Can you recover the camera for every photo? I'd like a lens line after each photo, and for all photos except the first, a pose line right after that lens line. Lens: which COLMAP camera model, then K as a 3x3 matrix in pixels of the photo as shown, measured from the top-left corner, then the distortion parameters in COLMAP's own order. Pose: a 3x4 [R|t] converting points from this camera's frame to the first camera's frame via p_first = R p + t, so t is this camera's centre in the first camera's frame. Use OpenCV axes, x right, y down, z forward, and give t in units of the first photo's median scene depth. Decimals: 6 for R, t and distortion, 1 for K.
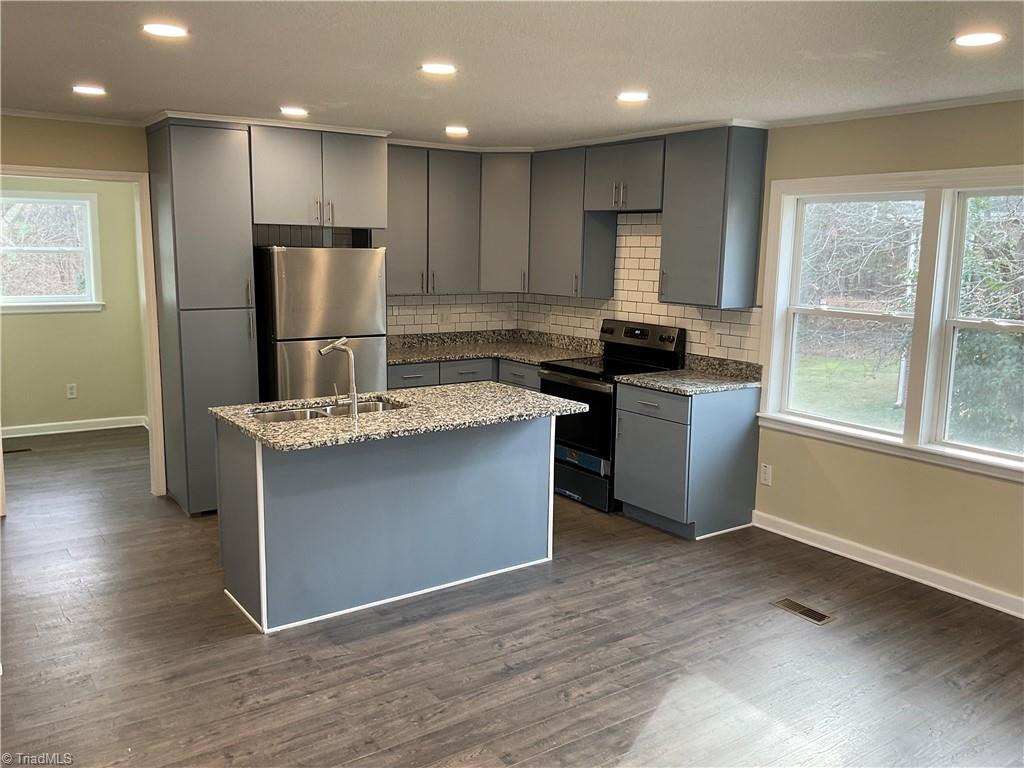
lens RADIAL K [[840.7, 0, 513.1], [0, 840.7, 384.4], [0, 0, 1]] dist [0.098045, -0.234068]
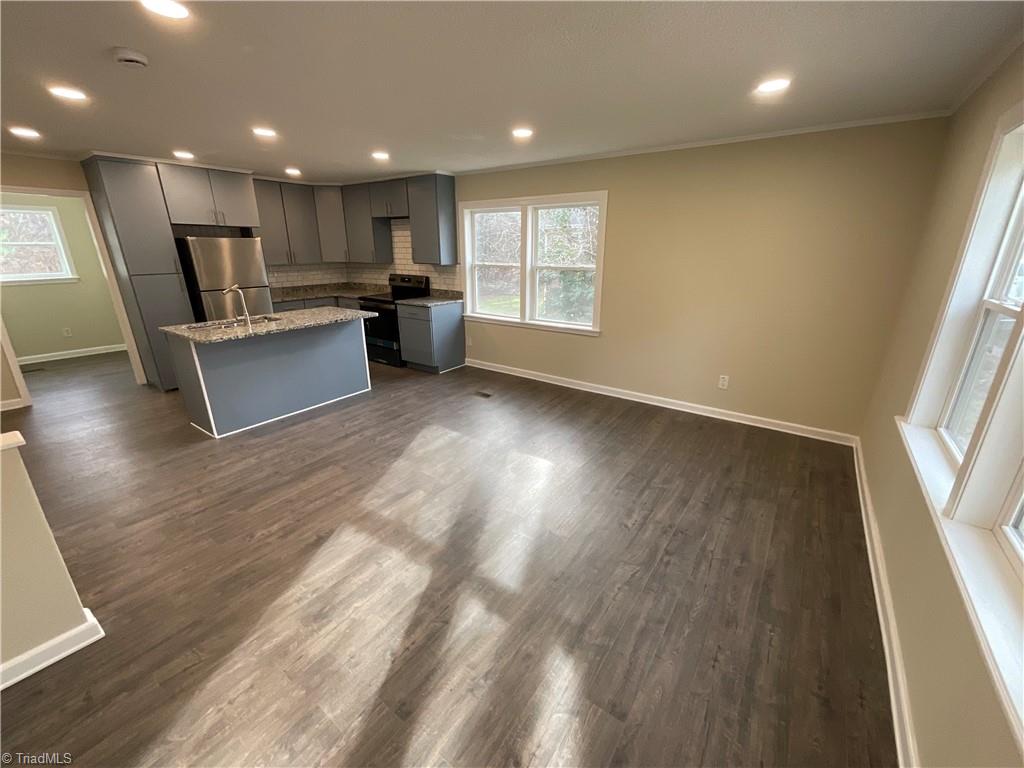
lens RADIAL K [[414.7, 0, 511.2], [0, 414.7, 386.2], [0, 0, 1]] dist [-0.000110, 0.000037]
pose [[0.944417, -0.119824, 0.306135, 0.055793], [0.066796, 0.981726, 0.178191, 0.035364], [-0.321892, -0.147838, 0.935163, -0.078419]]
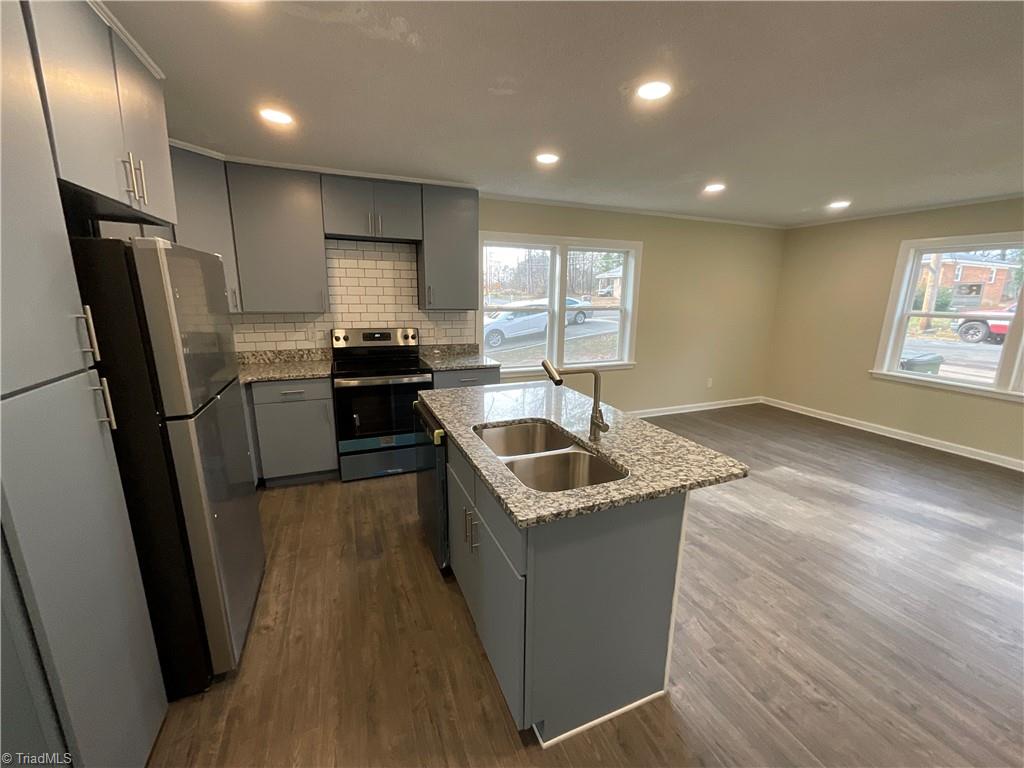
lens RADIAL K [[414.7, 0, 511.2], [0, 414.7, 386.2], [0, 0, 1]] dist [-0.000110, 0.000037]
pose [[0.217326, -0.227590, 0.949195, -0.498877], [0.145788, 0.969098, 0.198983, -0.097004], [-0.965150, 0.095137, 0.243791, 0.759052]]
